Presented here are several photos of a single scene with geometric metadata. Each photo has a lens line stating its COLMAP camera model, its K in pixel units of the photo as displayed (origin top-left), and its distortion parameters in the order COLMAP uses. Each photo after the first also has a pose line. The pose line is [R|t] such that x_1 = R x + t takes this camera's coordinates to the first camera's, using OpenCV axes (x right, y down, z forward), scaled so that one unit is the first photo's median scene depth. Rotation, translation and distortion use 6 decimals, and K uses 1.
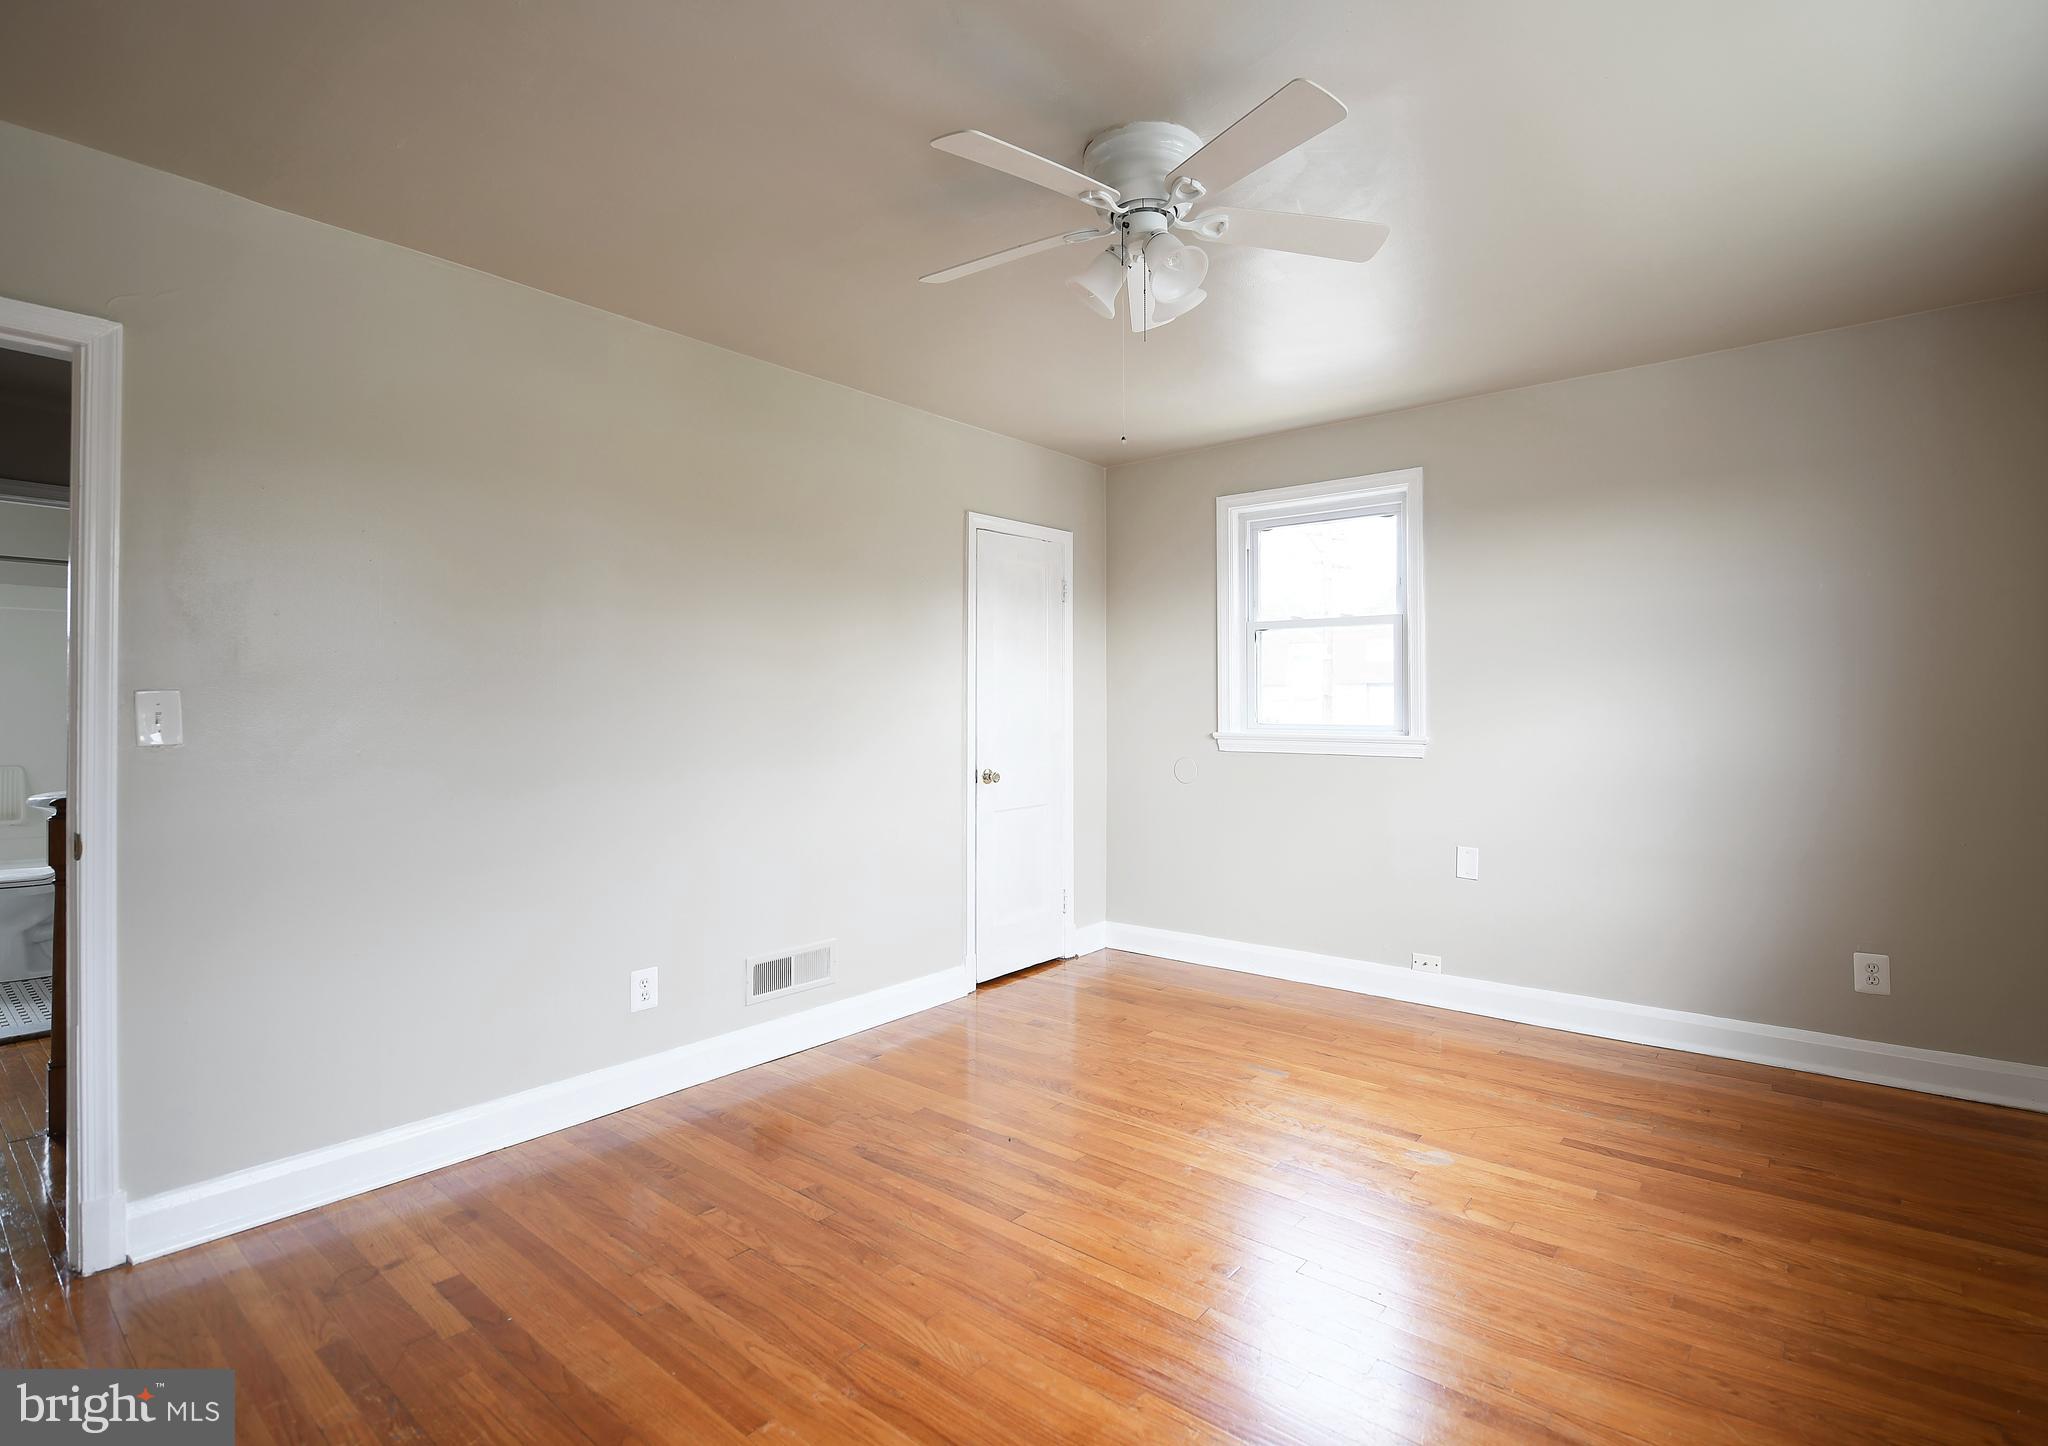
lens RADIAL K [[986.9, 0, 1030.1], [0, 986.9, 712.6], [0, 0, 1]] dist [-0.019468, -0.000071]
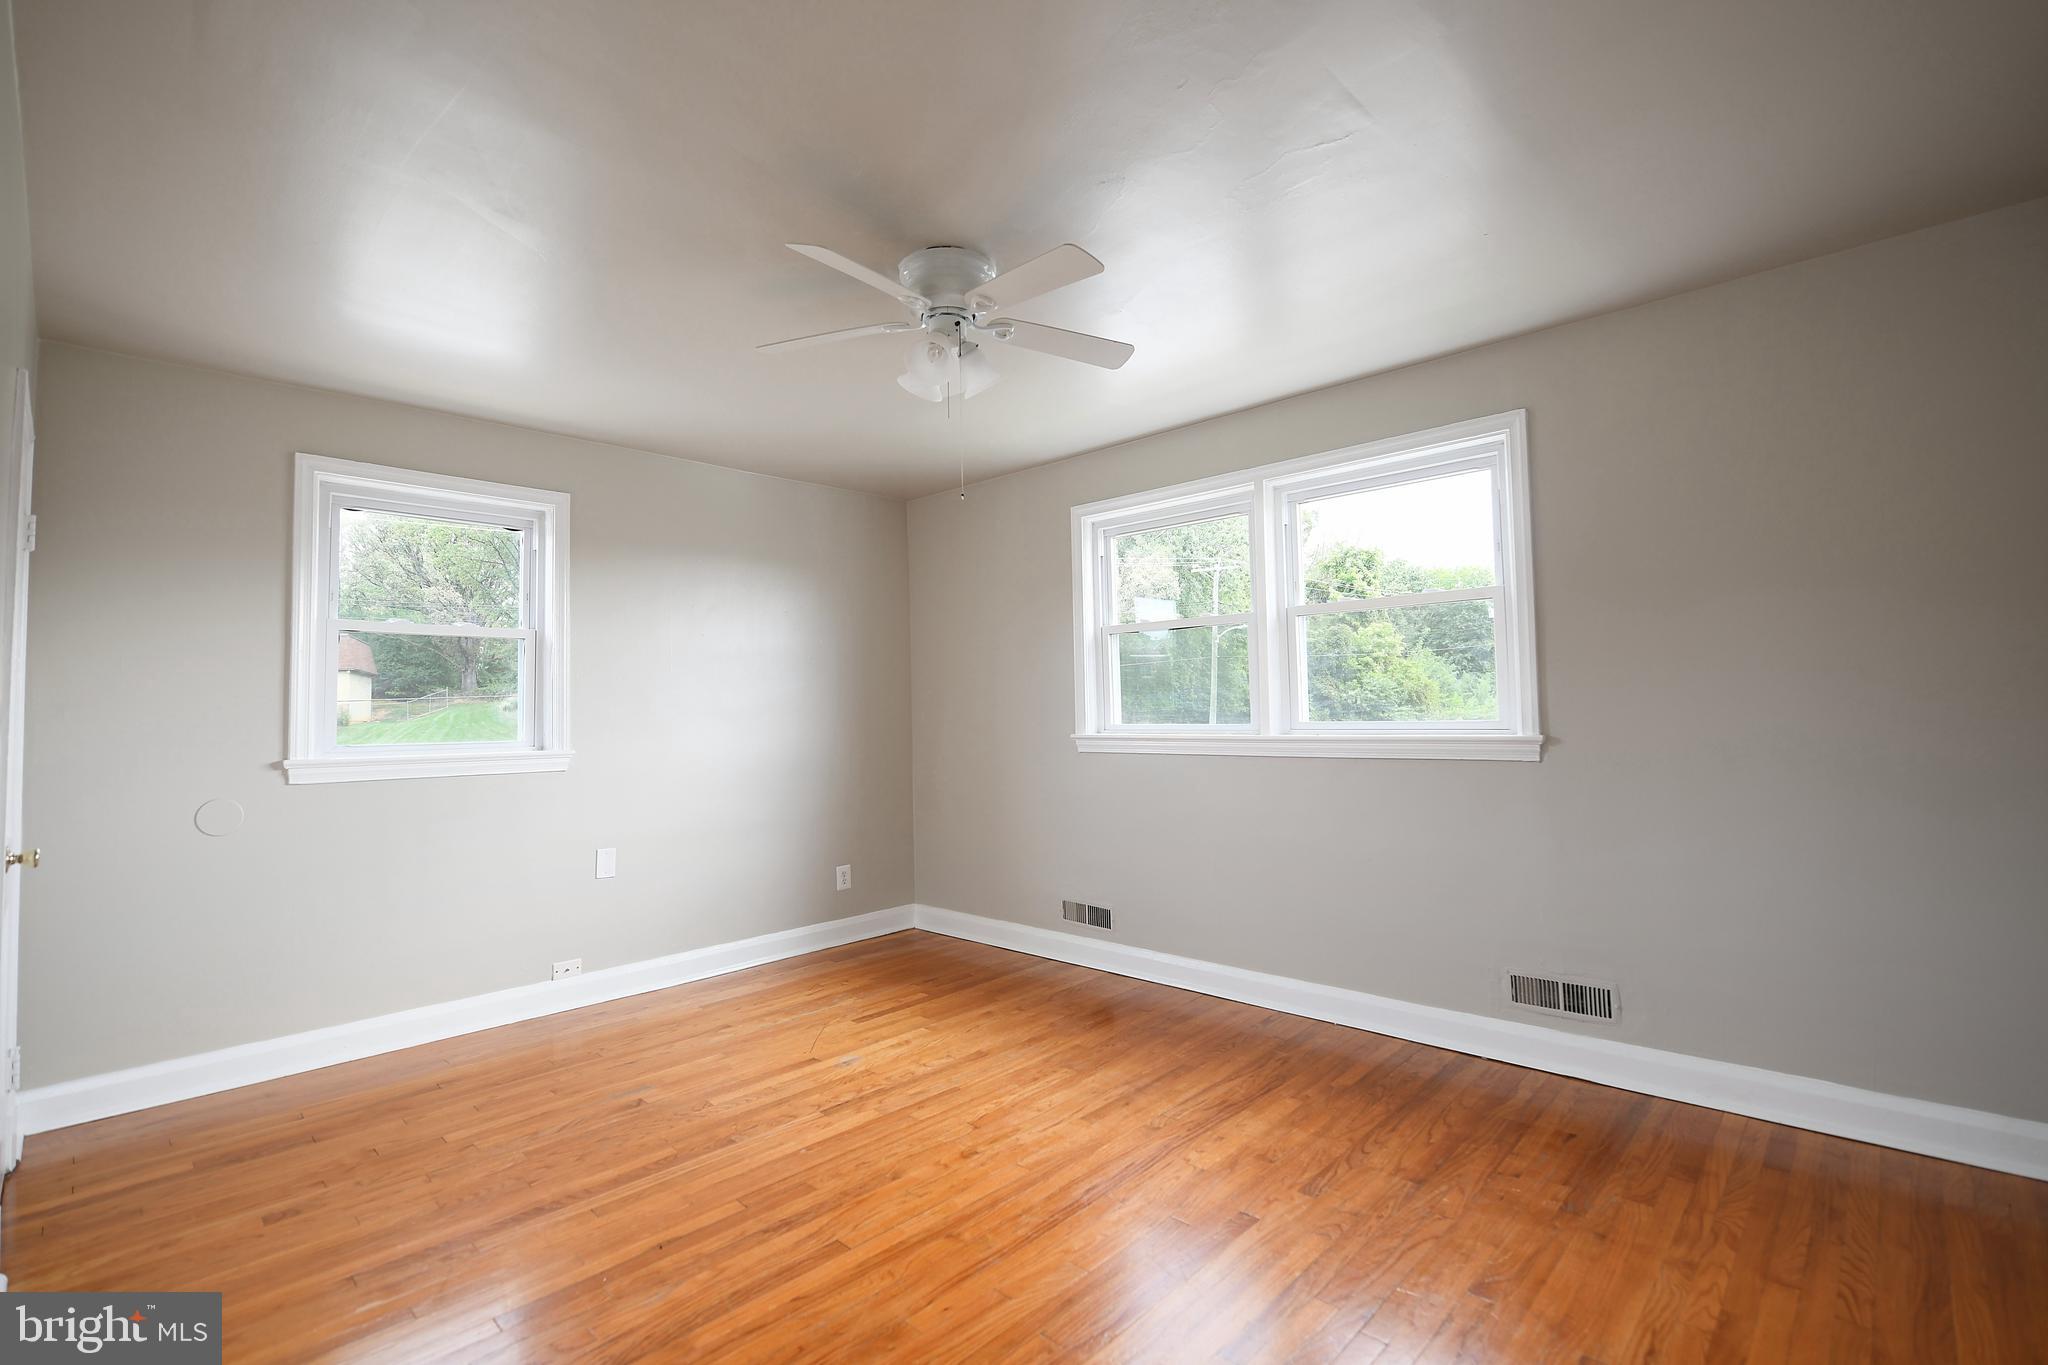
lens RADIAL K [[940.0, 0, 1027.4], [0, 940.0, 679.4], [0, 0, 1]] dist [-0.005807, -0.000643]
pose [[0.064696, 0.034697, 0.997302, -0.647159], [0.022987, 0.999078, -0.036250, -0.003645], [-0.997640, 0.025270, 0.063839, 0.512708]]
